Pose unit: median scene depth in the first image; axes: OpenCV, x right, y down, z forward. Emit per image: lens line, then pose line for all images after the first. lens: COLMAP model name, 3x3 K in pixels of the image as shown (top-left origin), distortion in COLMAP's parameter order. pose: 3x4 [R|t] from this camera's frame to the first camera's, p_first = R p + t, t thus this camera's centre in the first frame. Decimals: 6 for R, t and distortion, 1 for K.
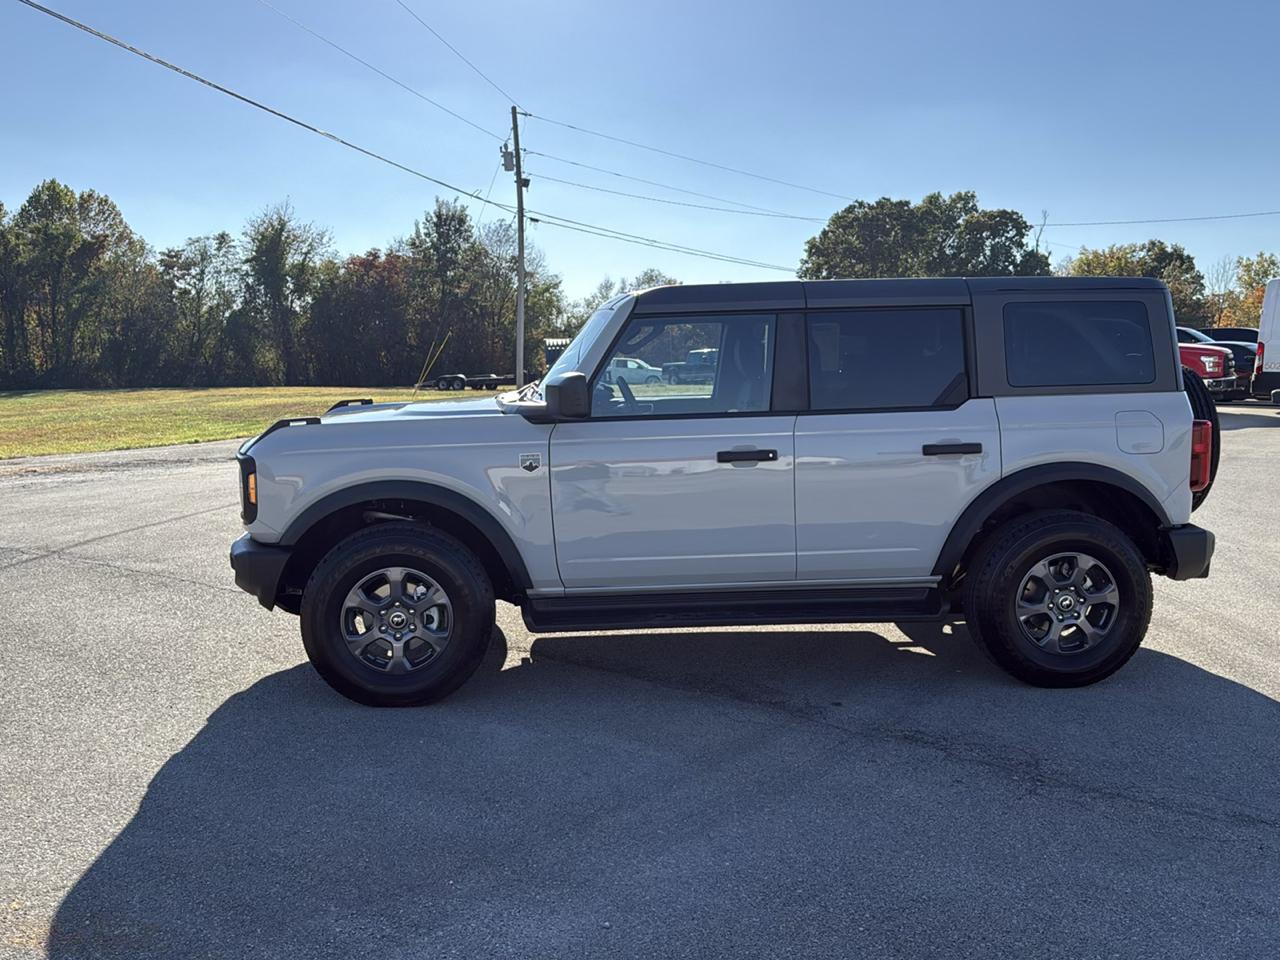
lens RADIAL K [[1143.4, 0, 634.5], [0, 1143.4, 490.7], [0, 0, 1]] dist [0.110940, -0.196822]
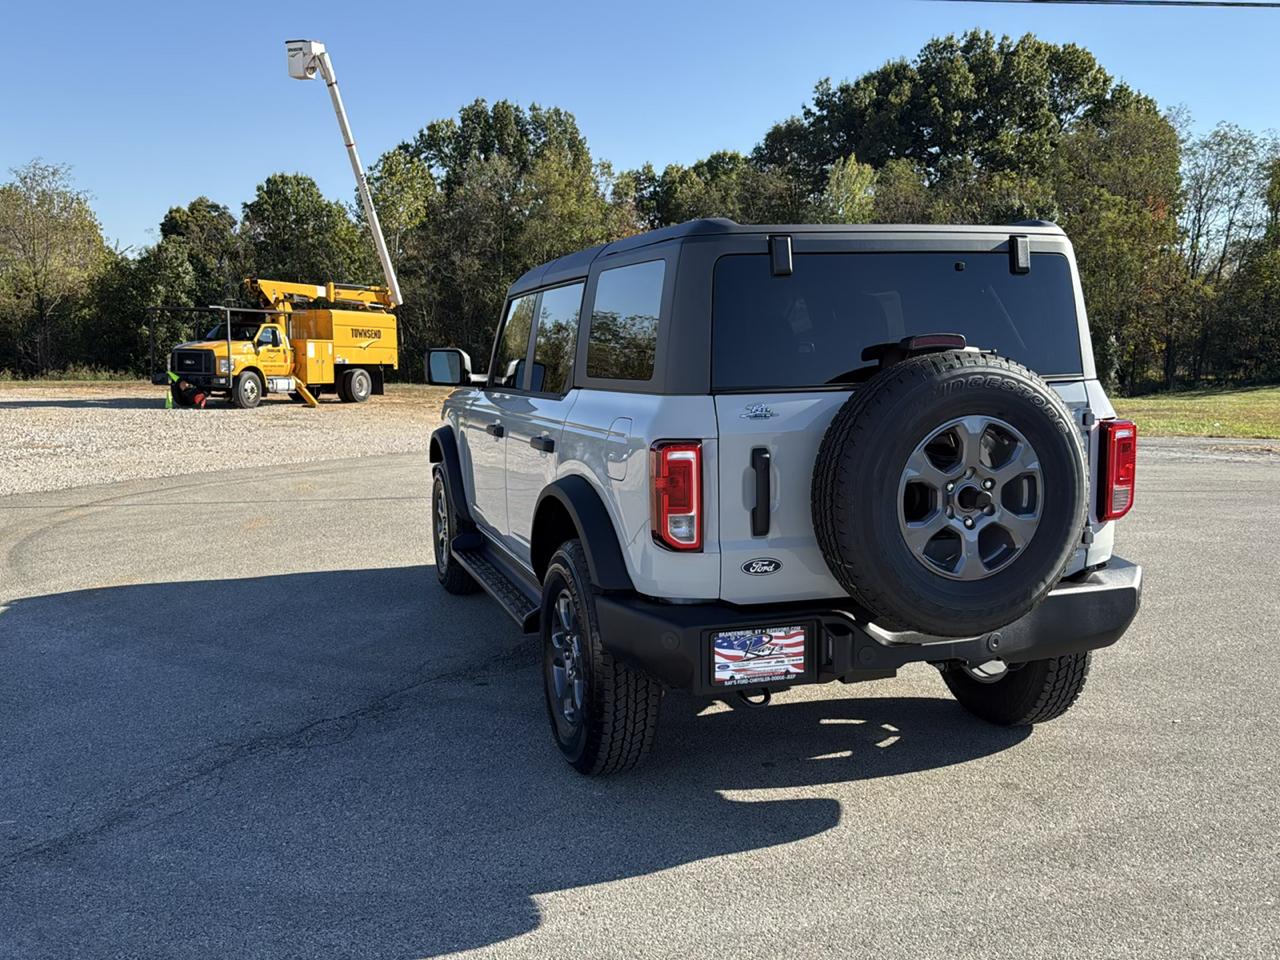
lens RADIAL K [[1143.4, 0, 641.3], [0, 1143.4, 484.4], [0, 0, 1]] dist [0.110940, -0.196822]
pose [[0.230189, 0.127434, -0.964766, 1.115639], [-0.114327, 0.988065, 0.103234, -0.102417], [0.966407, 0.086535, 0.242011, 0.849108]]
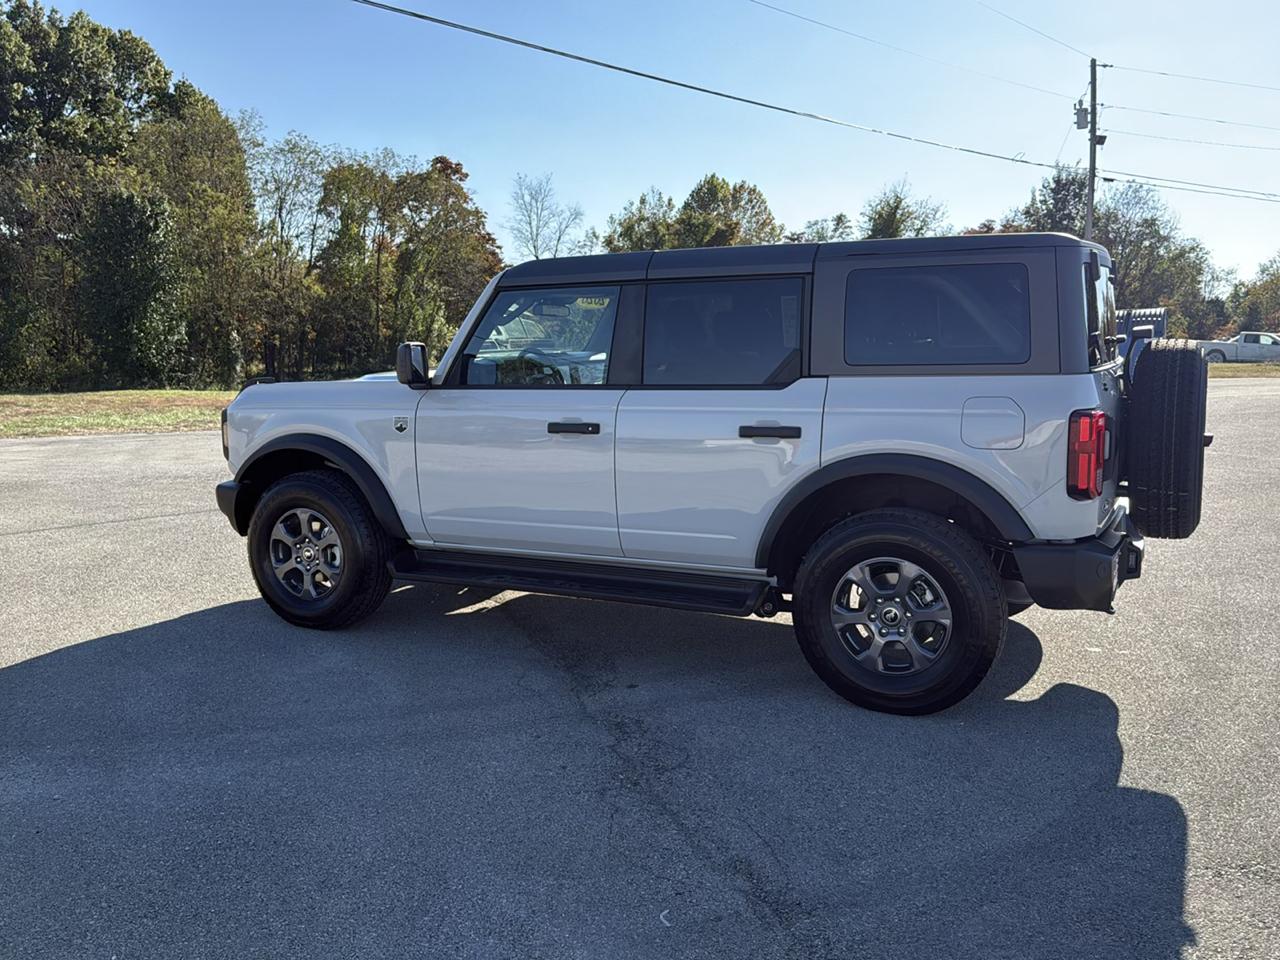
lens RADIAL K [[1143.4, 0, 641.1], [0, 1143.4, 486.6], [0, 0, 1]] dist [0.110940, -0.196822]
pose [[0.854762, 0.073179, -0.513836, 0.649688], [-0.063990, 0.997316, 0.035587, -0.018416], [0.515061, 0.002462, 0.857150, 0.163043]]
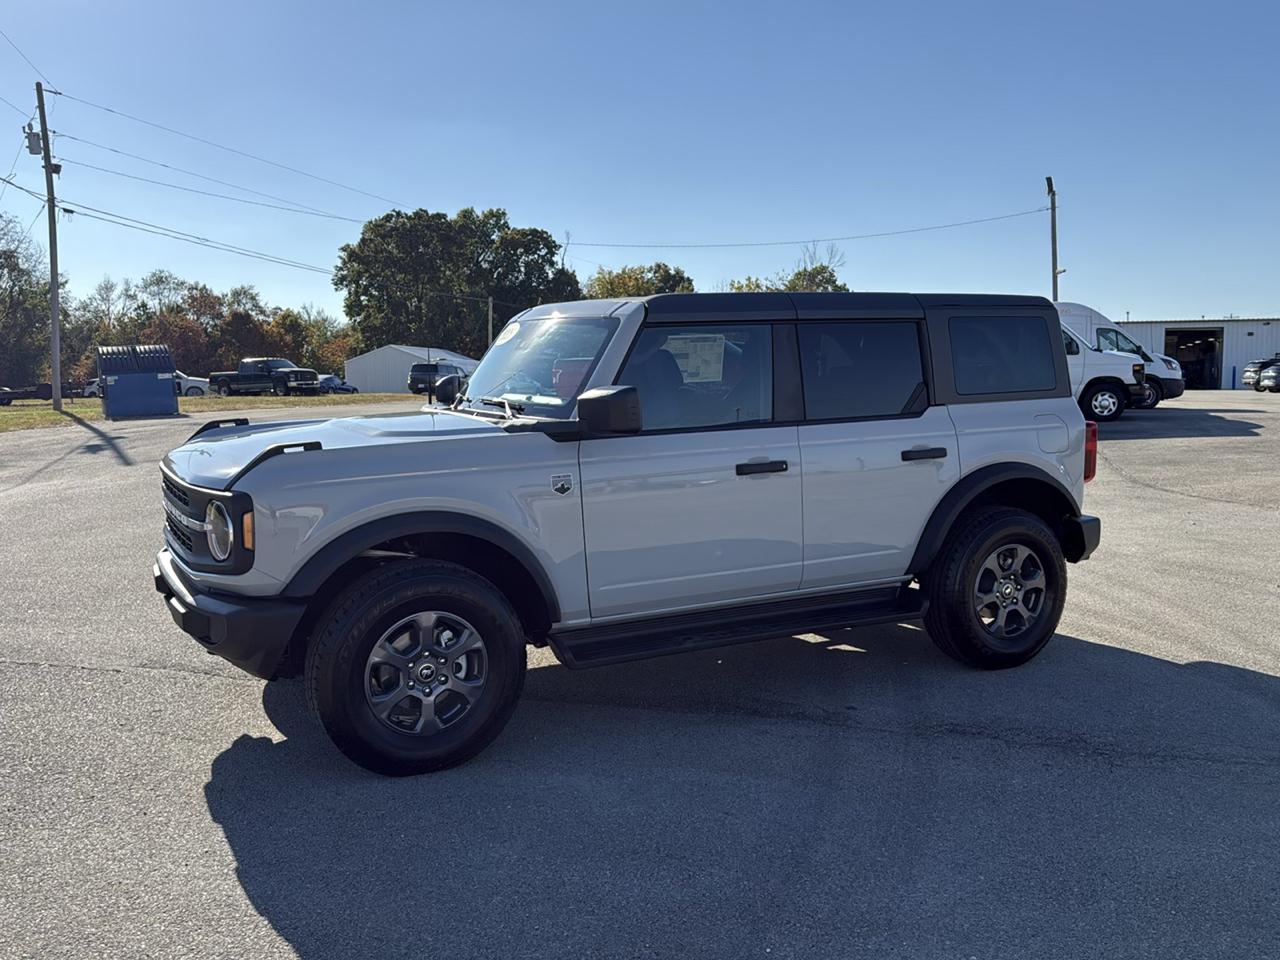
lens RADIAL K [[1143.4, 0, 643.4], [0, 1143.4, 487.7], [0, 0, 1]] dist [0.110940, -0.196822]
pose [[0.916402, -0.045160, 0.397703, -0.377688], [0.049632, 0.998767, -0.000951, -0.017014], [-0.397169, 0.020610, 0.917514, 0.129224]]
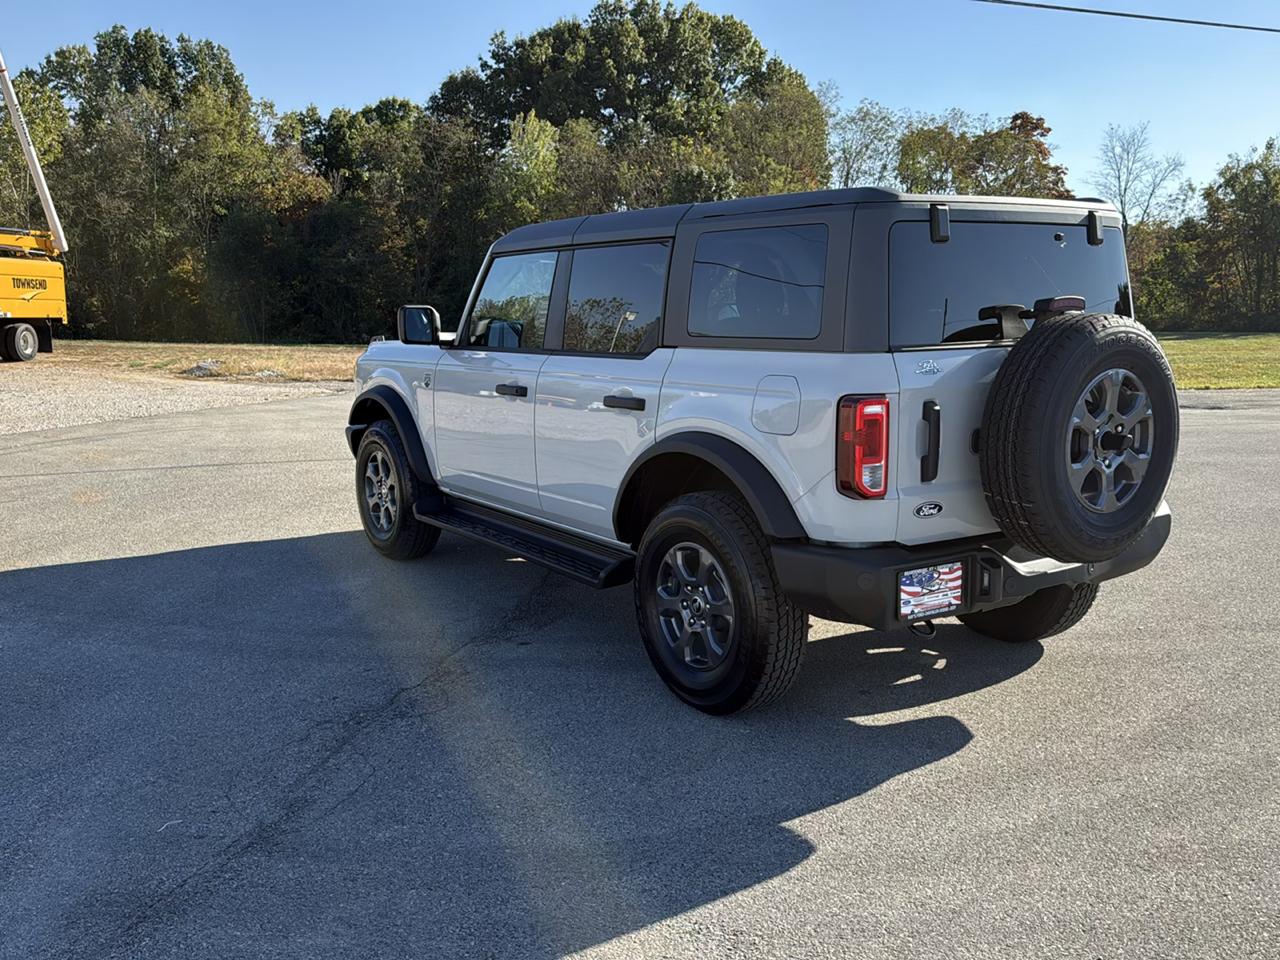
lens RADIAL K [[1143.4, 0, 637.8], [0, 1143.4, 487.1], [0, 0, 1]] dist [0.110940, -0.196822]
pose [[0.495515, 0.151520, -0.855282, 1.029120], [-0.112149, 0.987586, 0.109984, -0.068969], [0.861329, 0.041420, 0.506356, 0.554571]]
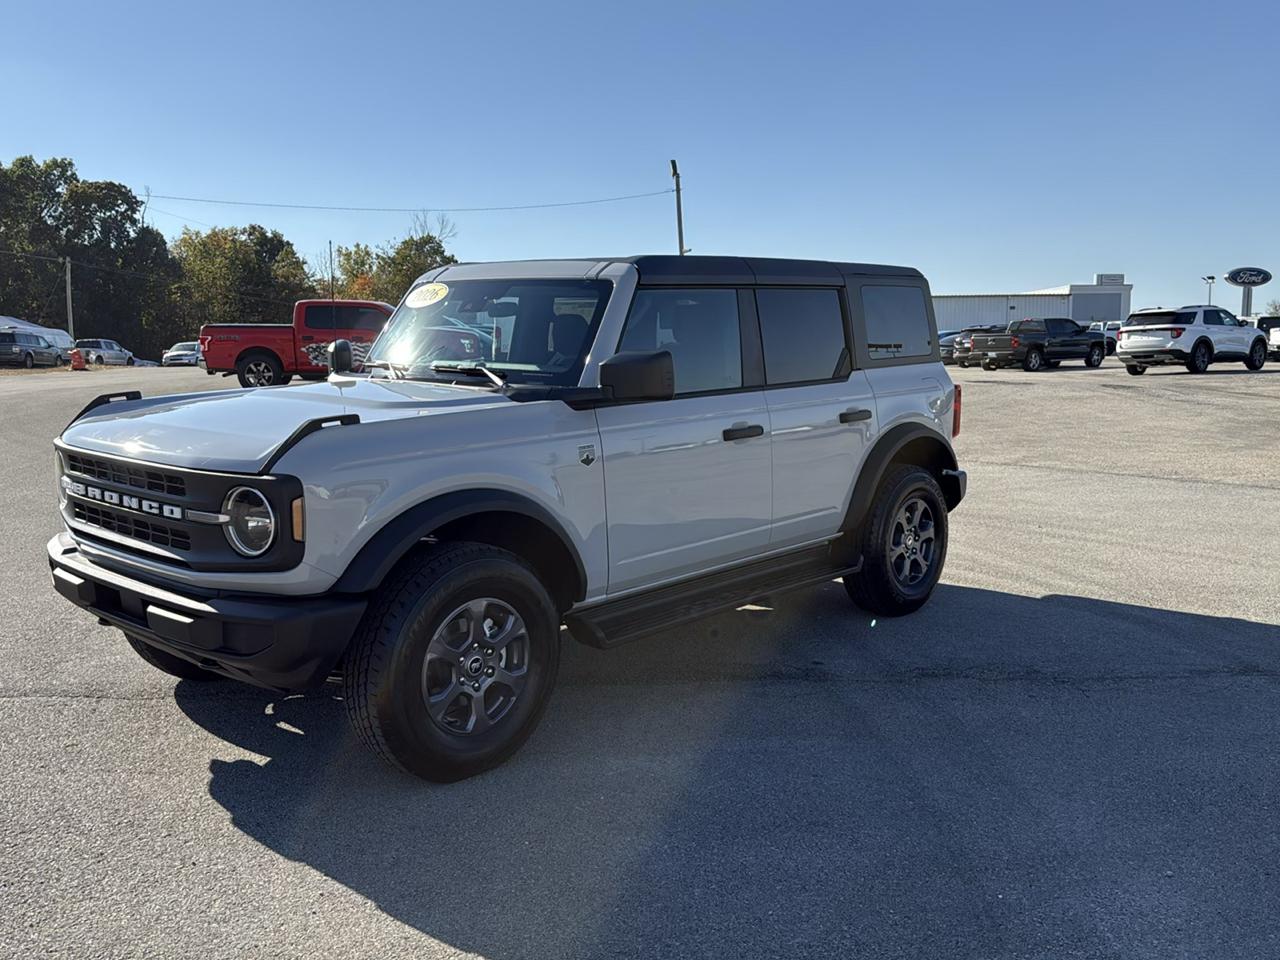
lens RADIAL K [[1143.4, 0, 648.4], [0, 1143.4, 482.3], [0, 0, 1]] dist [0.110940, -0.196822]
pose [[0.726546, -0.087667, 0.681502, -0.618467], [0.081535, 0.995820, 0.041175, -0.034232], [-0.682263, 0.025650, 0.730657, 0.323606]]
